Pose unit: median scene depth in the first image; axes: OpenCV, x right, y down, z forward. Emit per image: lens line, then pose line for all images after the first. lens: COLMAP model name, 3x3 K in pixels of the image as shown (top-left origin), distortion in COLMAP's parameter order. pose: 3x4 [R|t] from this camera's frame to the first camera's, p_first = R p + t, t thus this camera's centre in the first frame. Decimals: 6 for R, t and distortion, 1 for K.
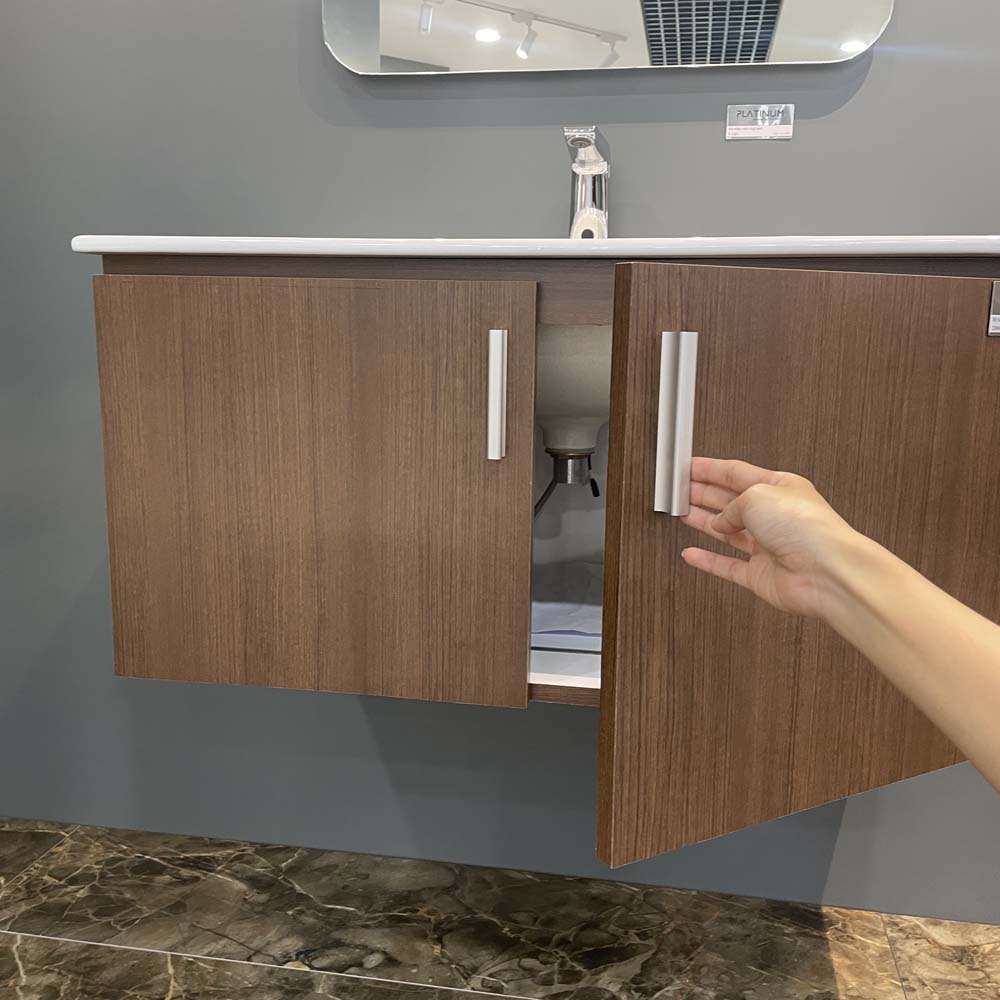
lens RADIAL K [[1035.8, 0, 510.6], [0, 1035.8, 499.1], [0, 0, 1]] dist [0.033922, 0.000000]
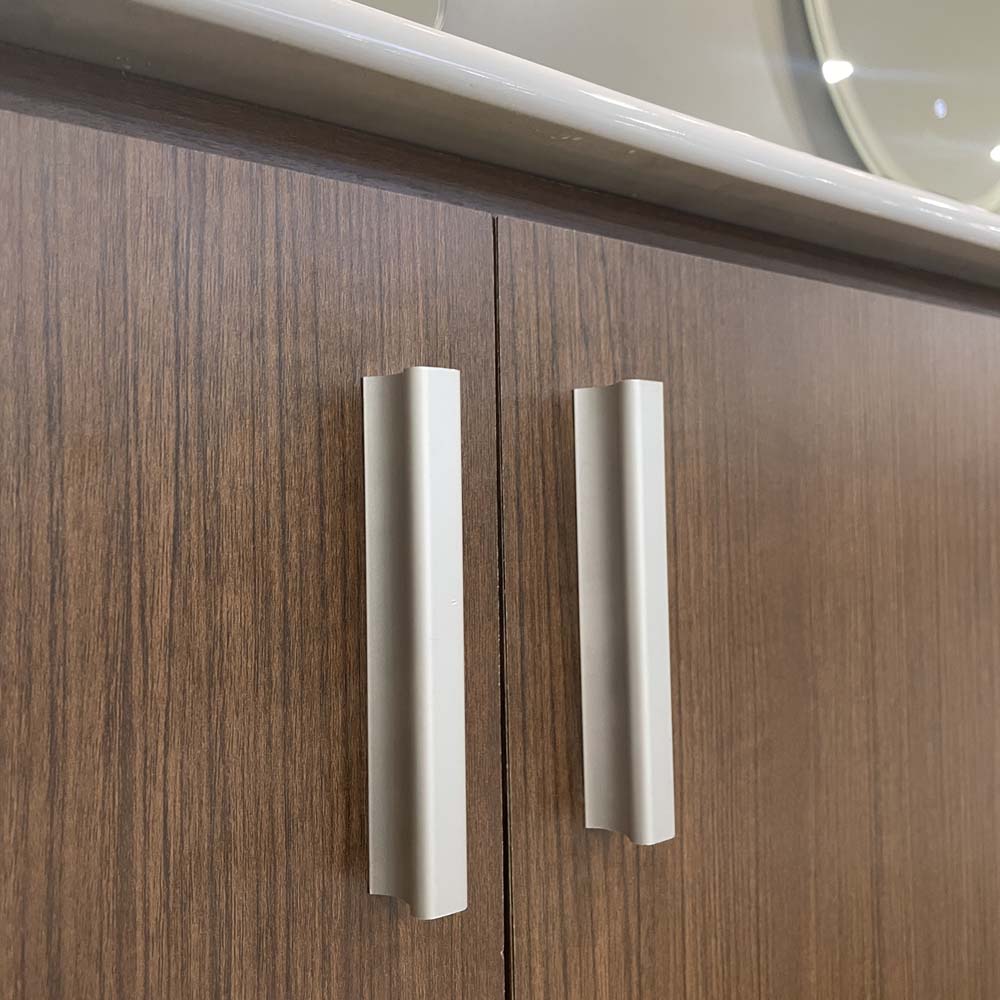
lens RADIAL K [[911.5, 0, 472.2], [0, 911.5, 462.0], [0, 0, 1]] dist [0.051705, 0.000000]
pose [[0.755646, -0.012932, 0.654853, -0.101193], [0.035686, 0.999133, -0.021449, -0.099019], [-0.654008, 0.039577, 0.755452, 0.593389]]
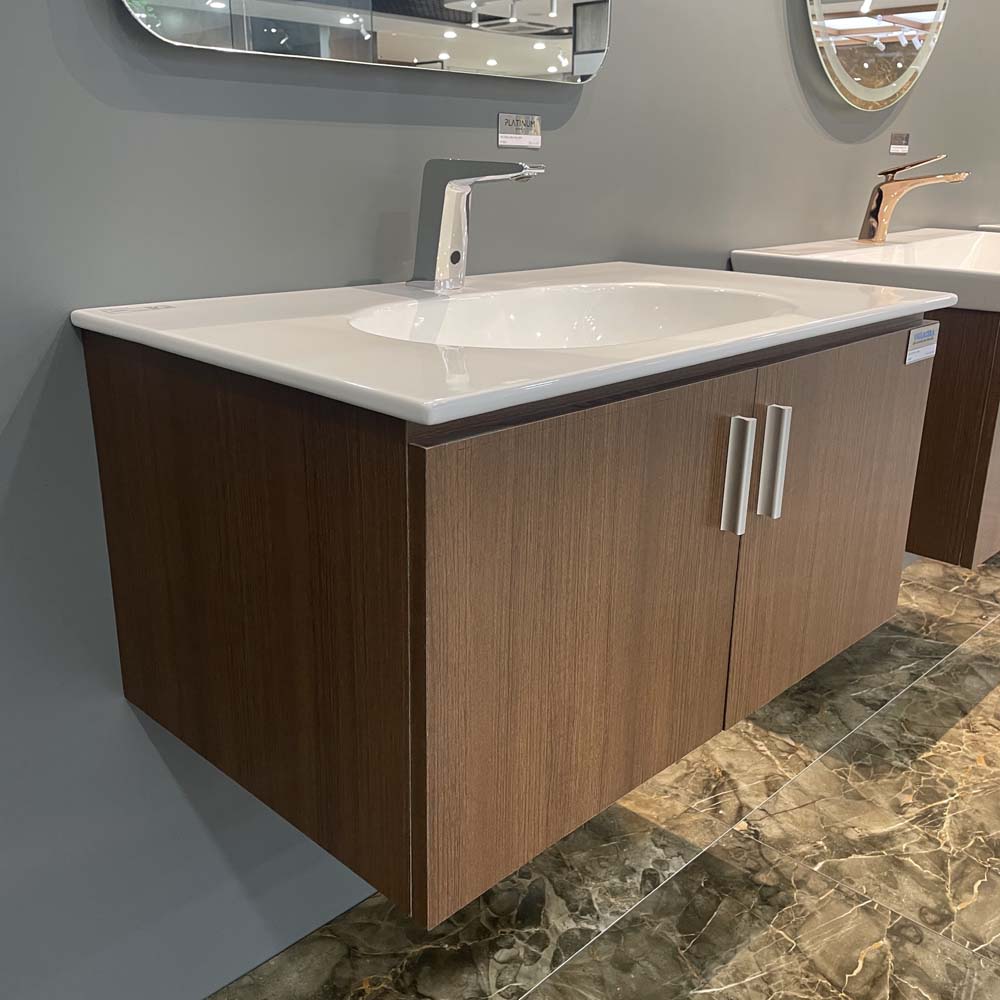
lens RADIAL K [[1035.8, 0, 506.7], [0, 1035.8, 488.5], [0, 0, 1]] dist [0.033922, 0.000000]
pose [[0.551785, -0.262153, 0.791713, -0.715389], [0.132757, 0.964817, 0.226946, -0.260313], [-0.823352, -0.020120, 0.567174, 0.417367]]
